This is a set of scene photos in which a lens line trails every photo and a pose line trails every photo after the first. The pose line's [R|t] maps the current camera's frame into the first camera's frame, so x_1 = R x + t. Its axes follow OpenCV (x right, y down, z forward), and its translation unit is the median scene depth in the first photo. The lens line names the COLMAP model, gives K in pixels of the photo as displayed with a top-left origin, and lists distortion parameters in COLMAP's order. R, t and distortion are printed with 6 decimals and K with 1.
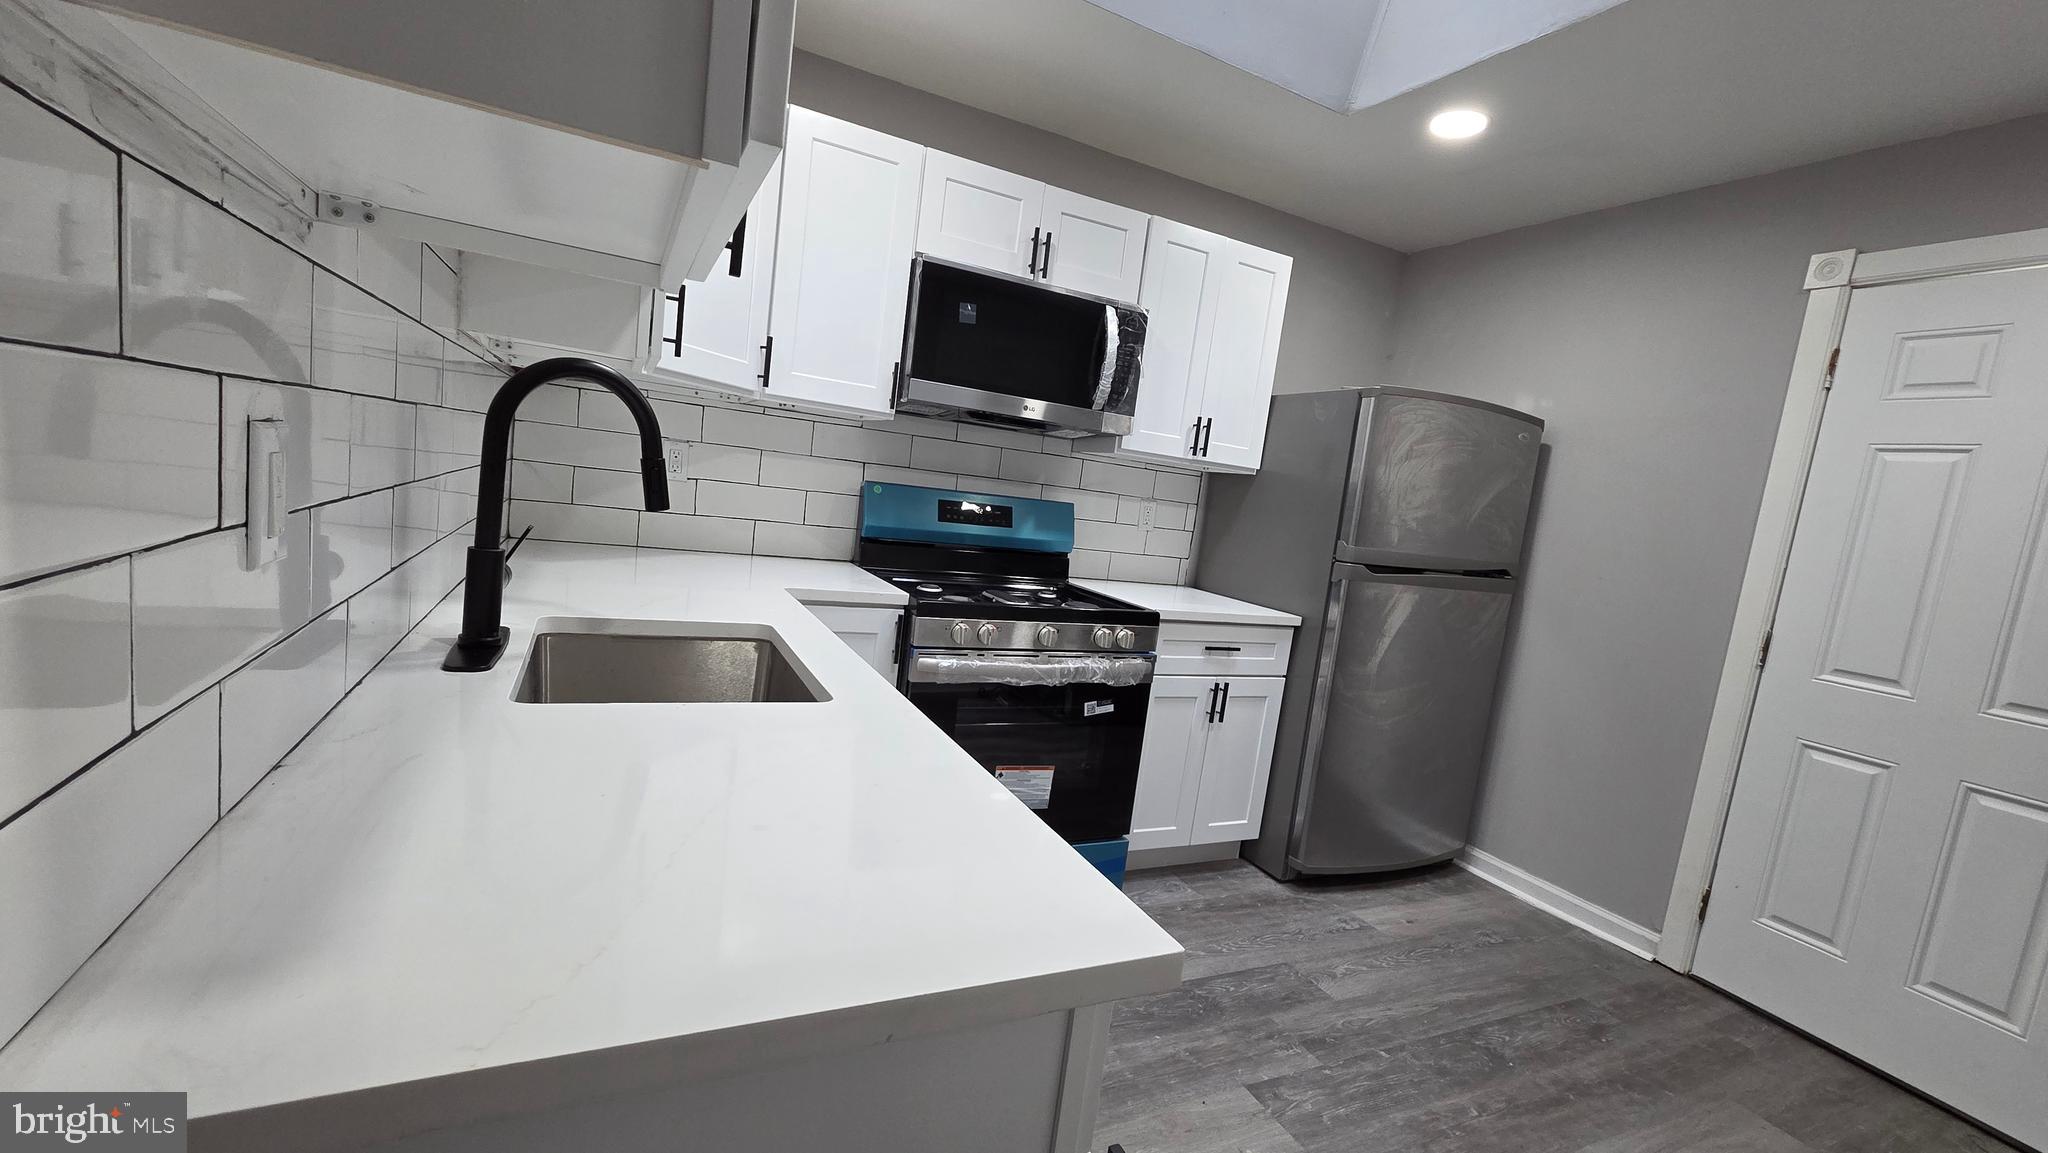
lens RADIAL K [[840.0, 0, 1030.0], [0, 840.0, 593.9], [0, 0, 1]] dist [0.000352, 0.001456]
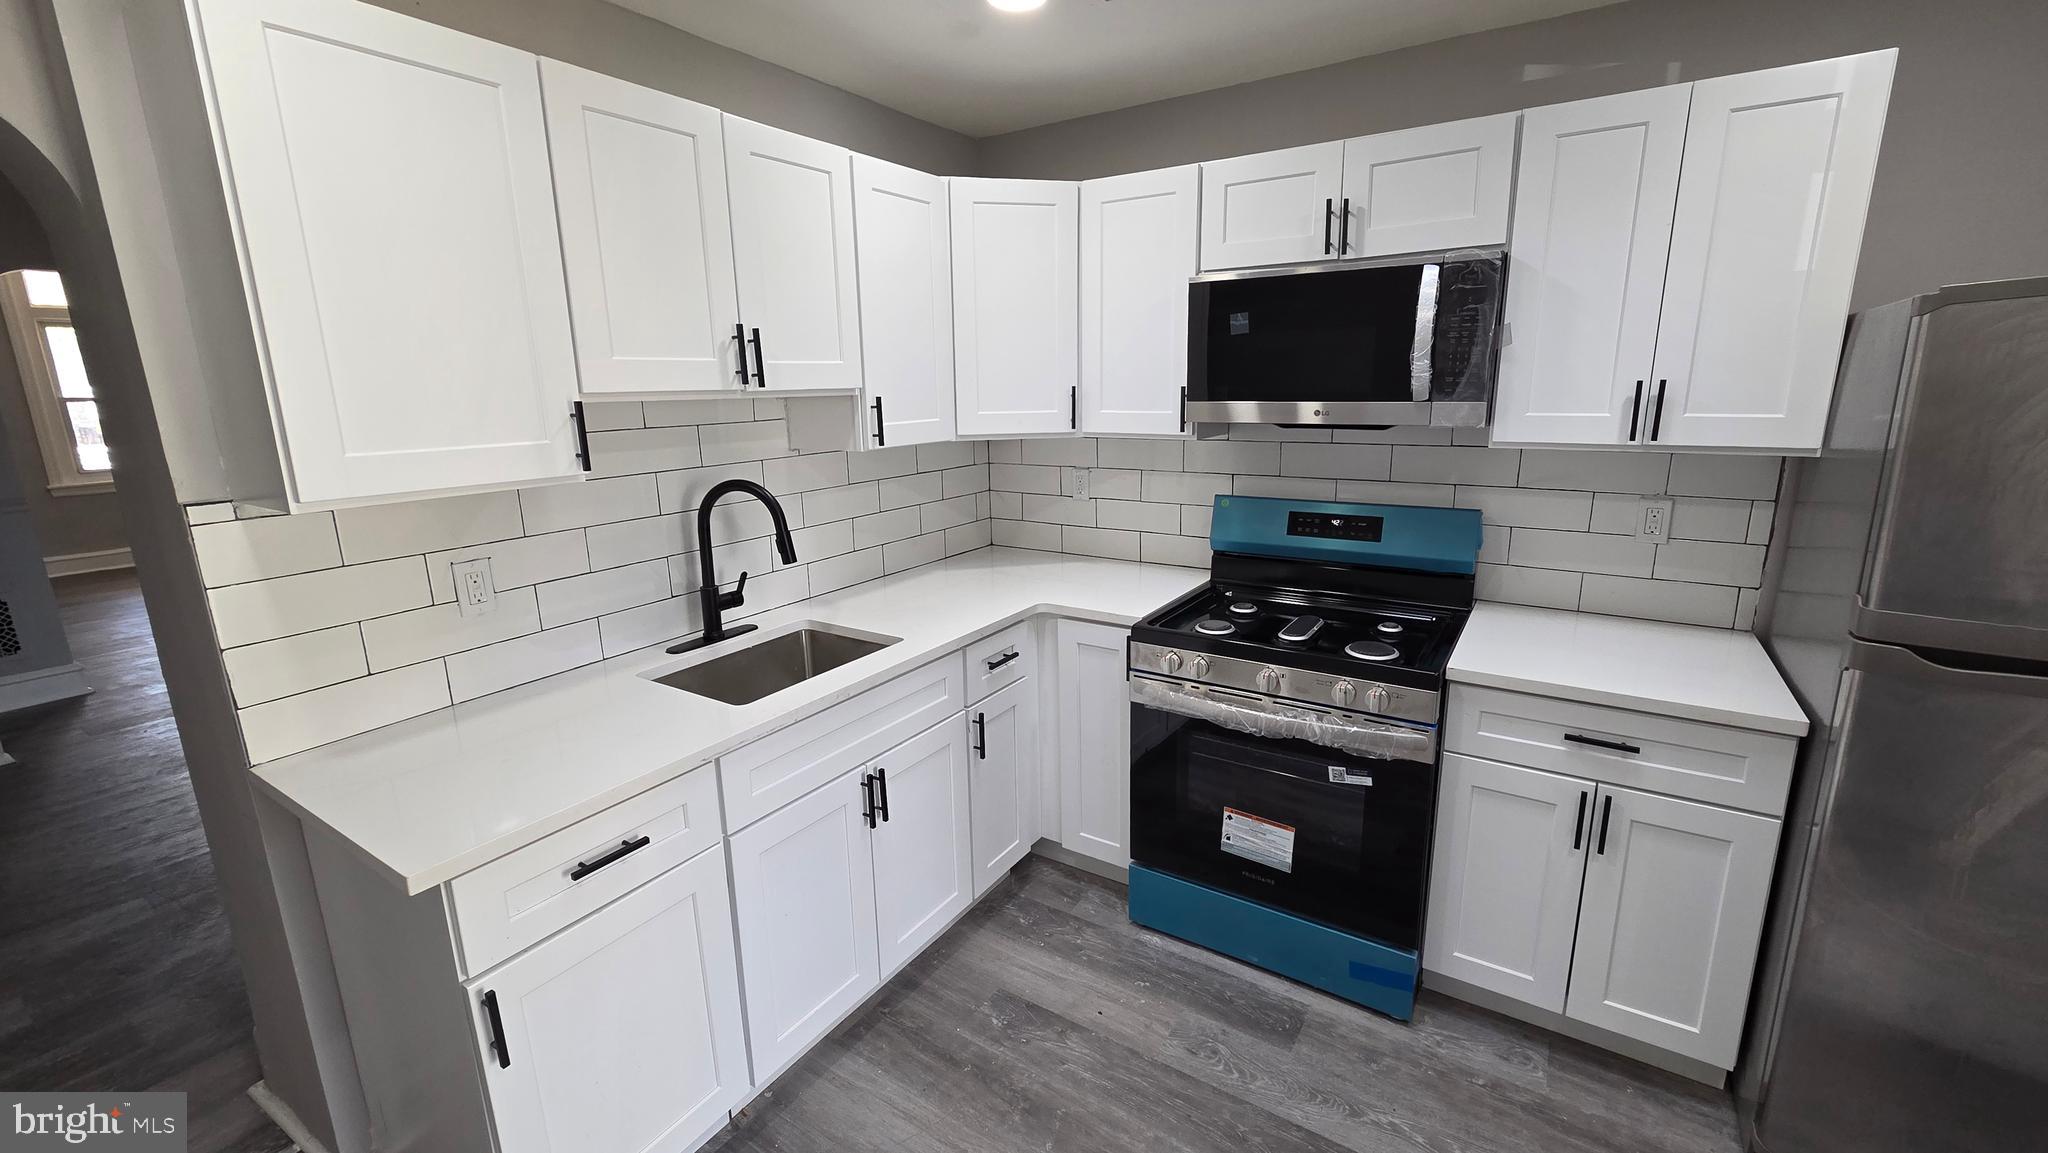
lens RADIAL K [[840.0, 0, 1035.6], [0, 840.0, 560.3], [0, 0, 1]] dist [0.000352, 0.001456]
pose [[0.516511, 0.055088, -0.854506, 0.561792], [-0.032028, 0.998473, 0.045010, -0.093742], [0.855681, 0.004120, 0.517487, 0.287080]]
